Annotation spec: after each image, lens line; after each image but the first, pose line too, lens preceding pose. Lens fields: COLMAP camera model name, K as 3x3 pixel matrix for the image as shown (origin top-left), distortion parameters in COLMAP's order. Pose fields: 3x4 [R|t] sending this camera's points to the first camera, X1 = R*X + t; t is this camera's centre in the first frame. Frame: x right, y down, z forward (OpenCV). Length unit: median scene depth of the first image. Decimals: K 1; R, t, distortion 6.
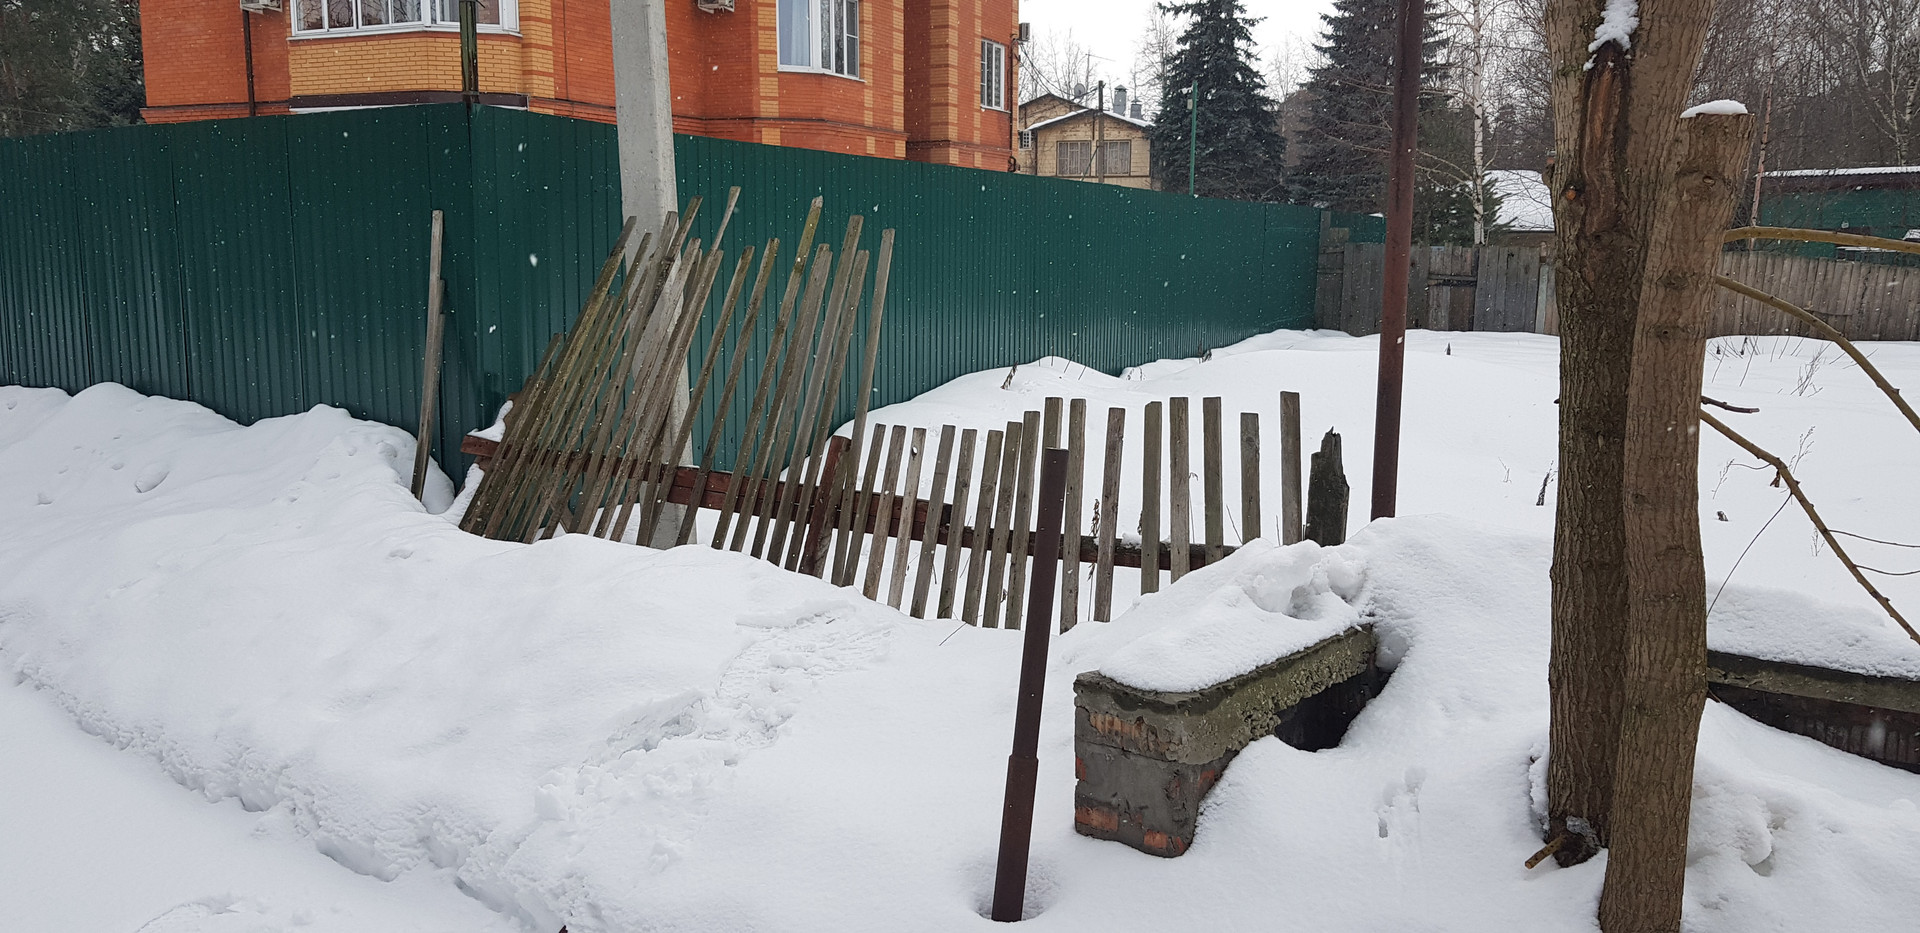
lens RADIAL K [[1485.2, 0, 945.4], [0, 1485.2, 472.9], [0, 0, 1]] dist [0.085568, -0.153064]
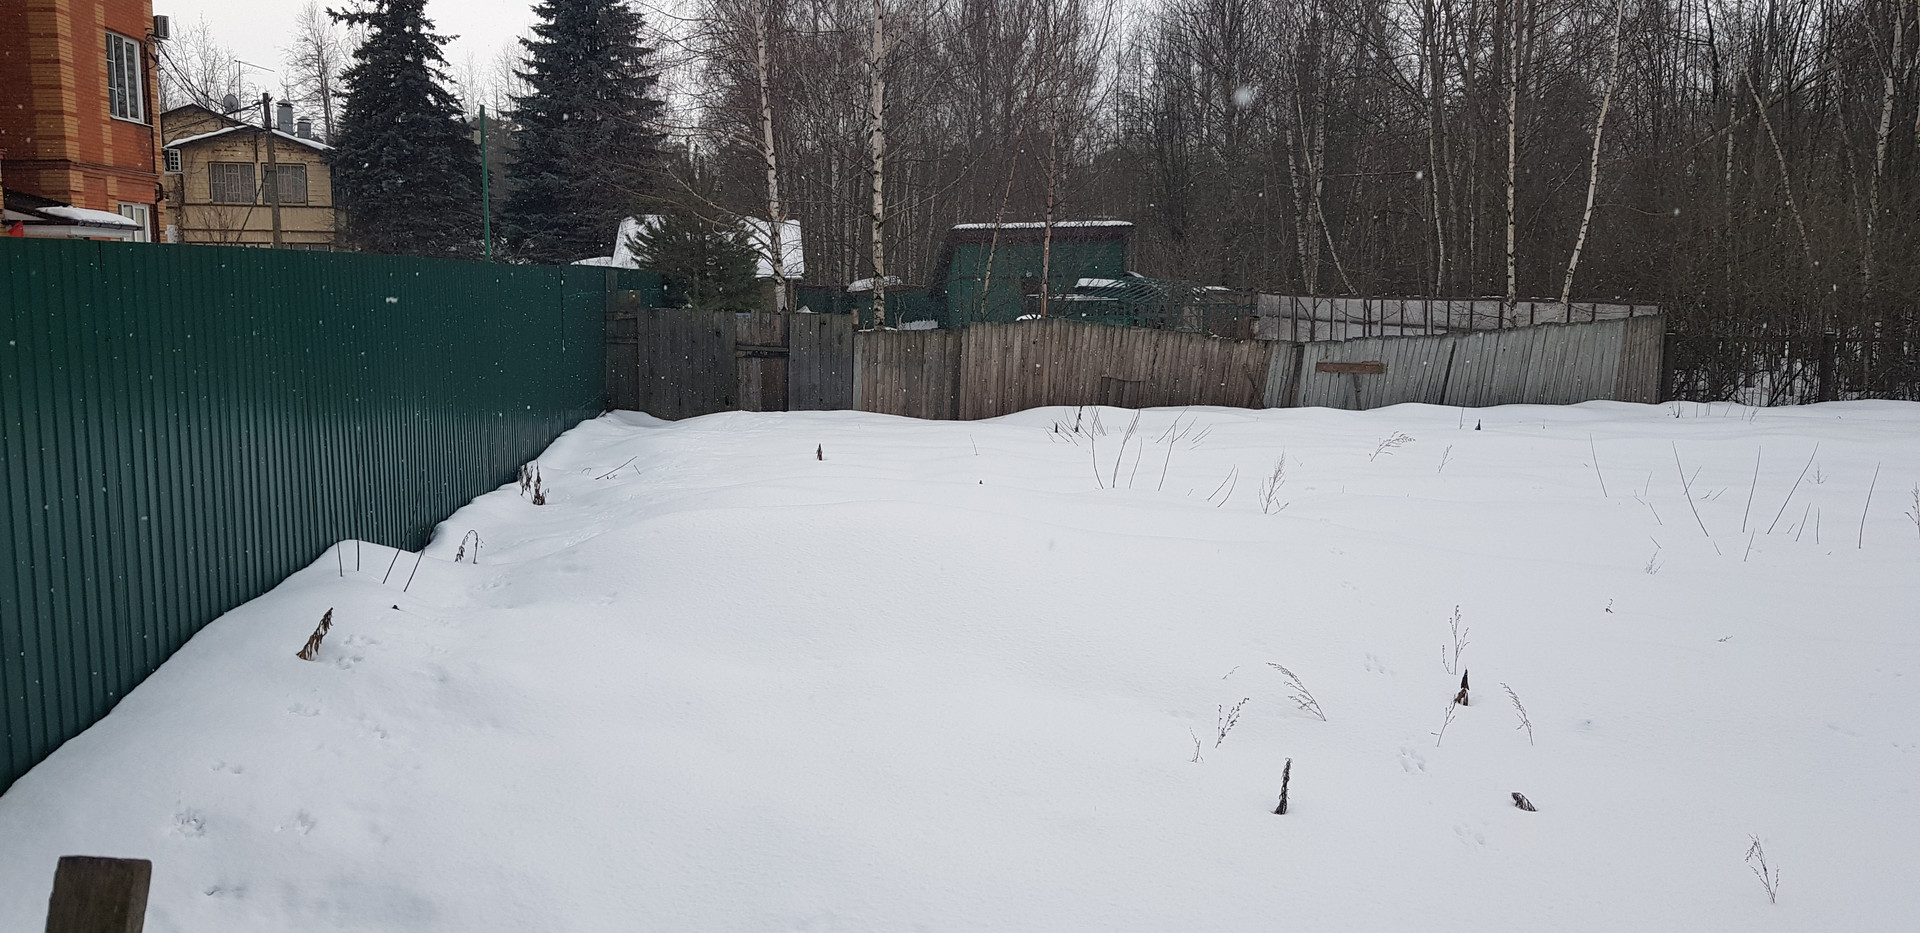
lens RADIAL K [[1485.2, 0, 962.8], [0, 1485.2, 489.8], [0, 0, 1]] dist [0.085568, -0.153064]
pose [[0.856992, -0.071055, 0.510408, -0.008039], [0.075608, 0.997067, 0.011854, -0.029721], [-0.509753, 0.028432, 0.859851, 0.115037]]
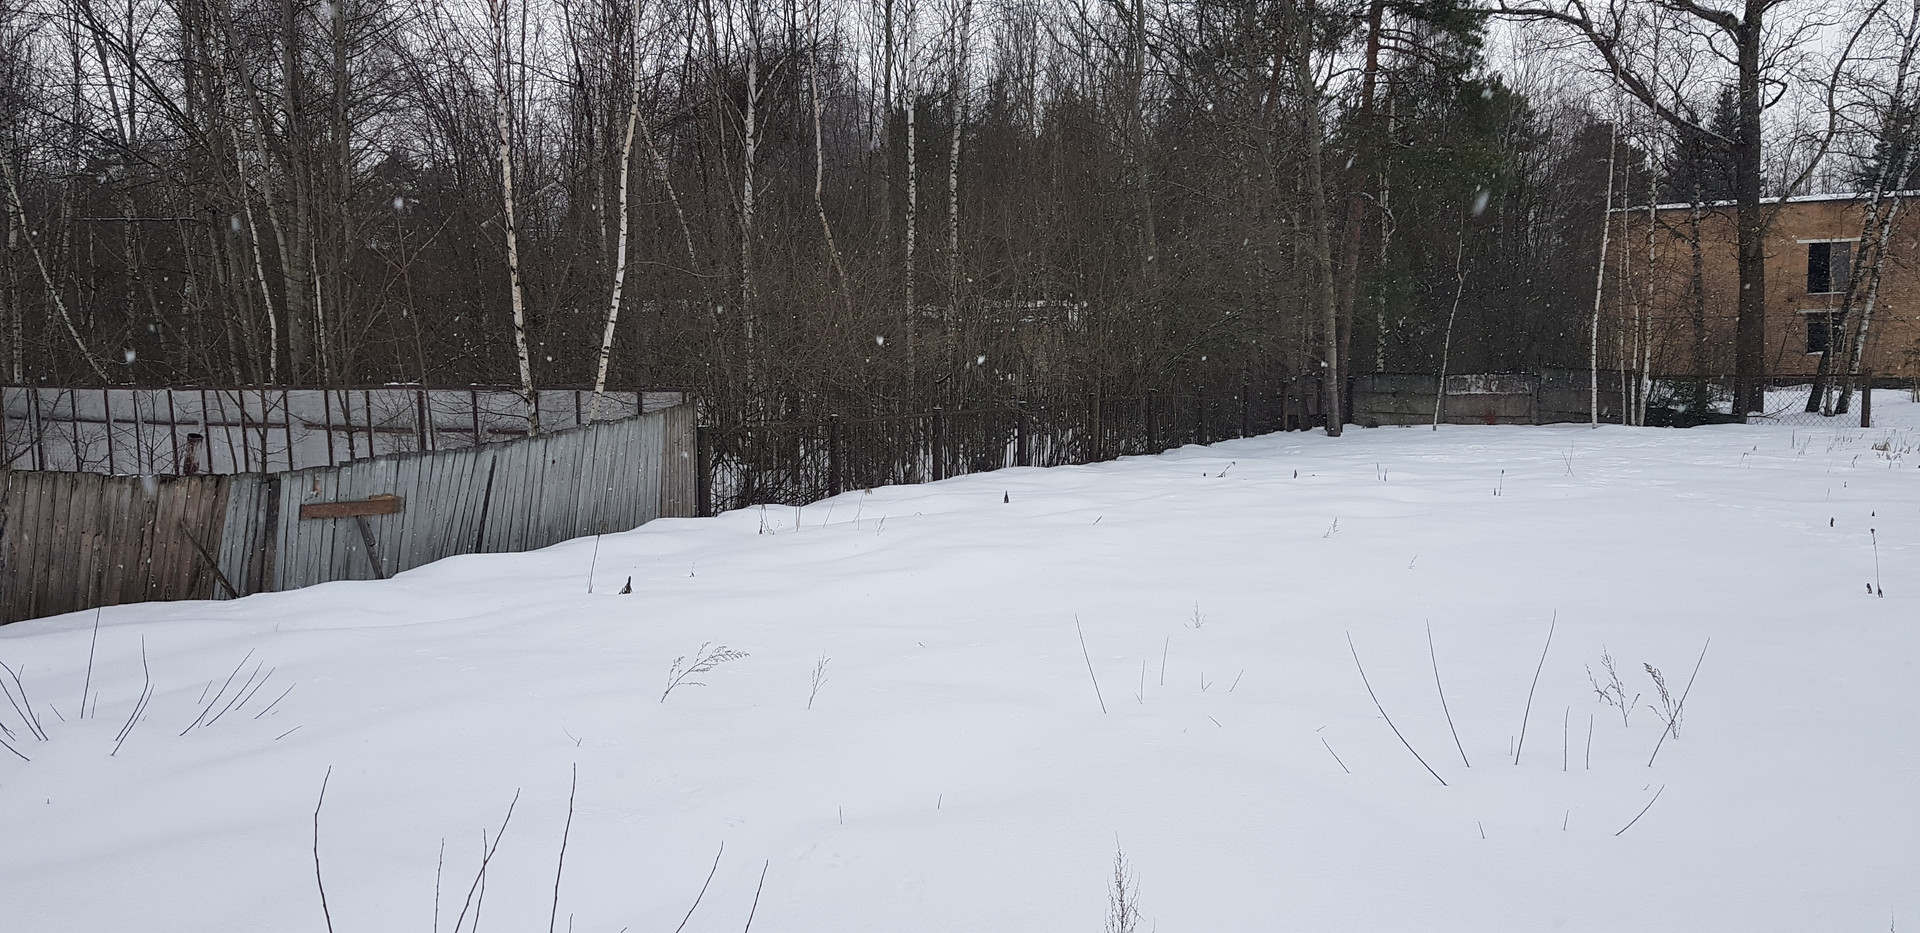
lens RADIAL K [[1485.2, 0, 972.2], [0, 1485.2, 482.1], [0, 0, 1]] dist [0.085568, -0.153064]
pose [[0.172758, -0.094023, 0.980466, 0.090816], [0.162510, 0.984512, 0.065776, -0.063406], [-0.971466, 0.147972, 0.185362, 0.317807]]
